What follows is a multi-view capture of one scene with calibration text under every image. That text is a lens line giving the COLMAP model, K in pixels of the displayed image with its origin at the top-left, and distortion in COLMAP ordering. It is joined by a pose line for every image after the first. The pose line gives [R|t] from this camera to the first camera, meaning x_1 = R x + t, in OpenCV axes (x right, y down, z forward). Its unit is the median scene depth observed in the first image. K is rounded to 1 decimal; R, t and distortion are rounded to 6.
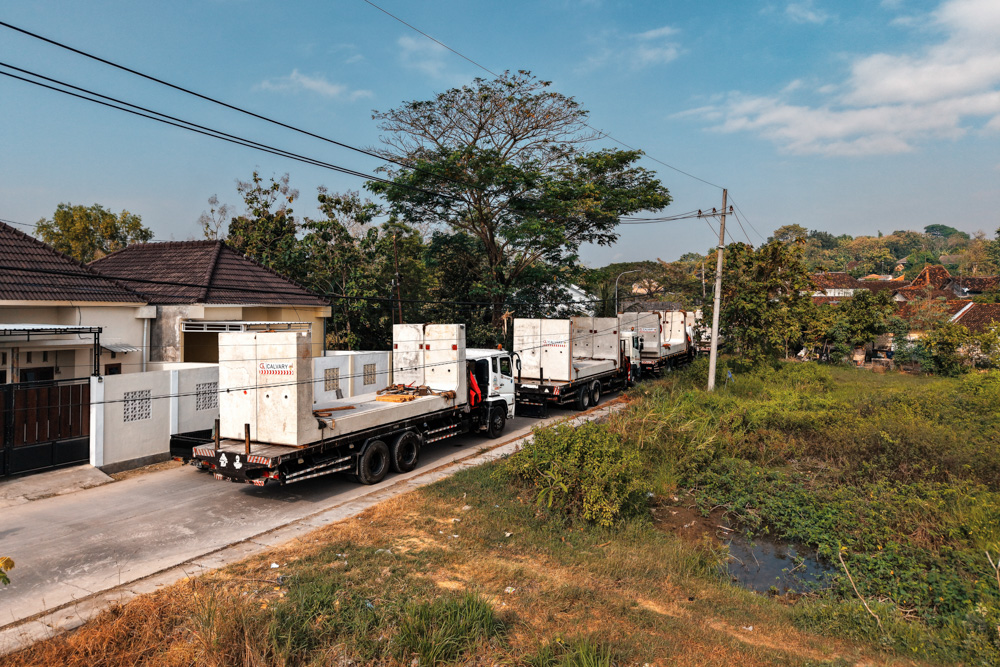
lens RADIAL K [[665.6, 0, 500.0], [0, 665.6, 333.5], [0, 0, 1]] dist [0.054113, -0.060668]
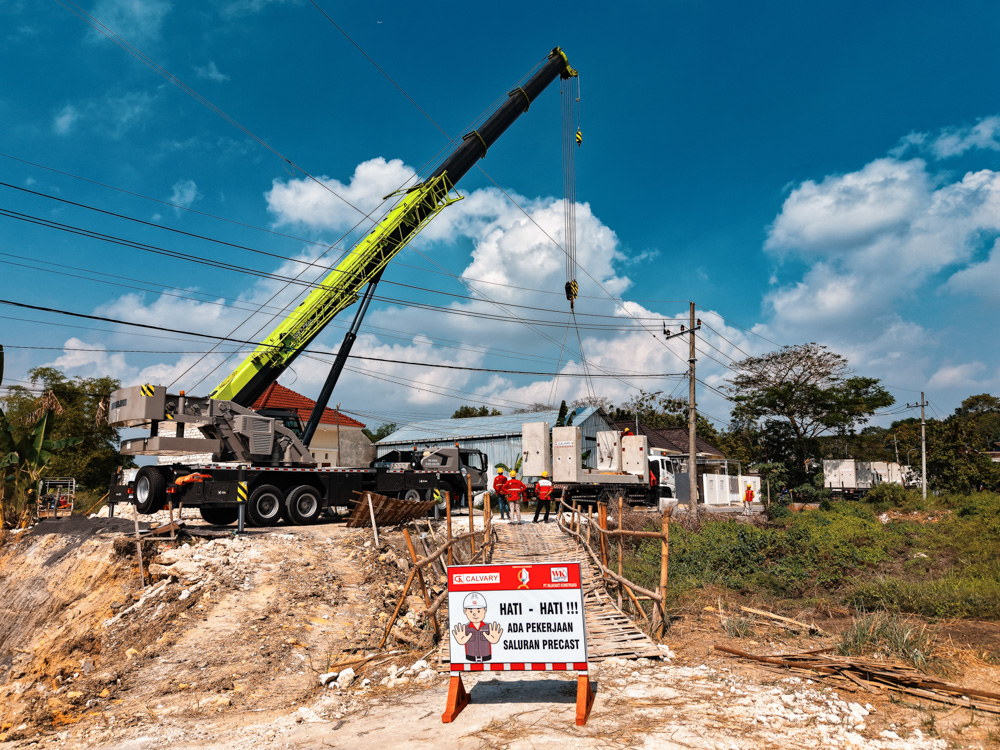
lens RADIAL K [[676.1, 0, 495.7], [0, 676.1, 405.4], [0, 0, 1]] dist [0.035674, -0.032677]
pose [[0.975529, -0.046941, -0.214803, -0.373677], [0.010714, 0.985932, -0.166801, 0.110899], [0.219611, 0.160418, 0.962308, -0.961806]]
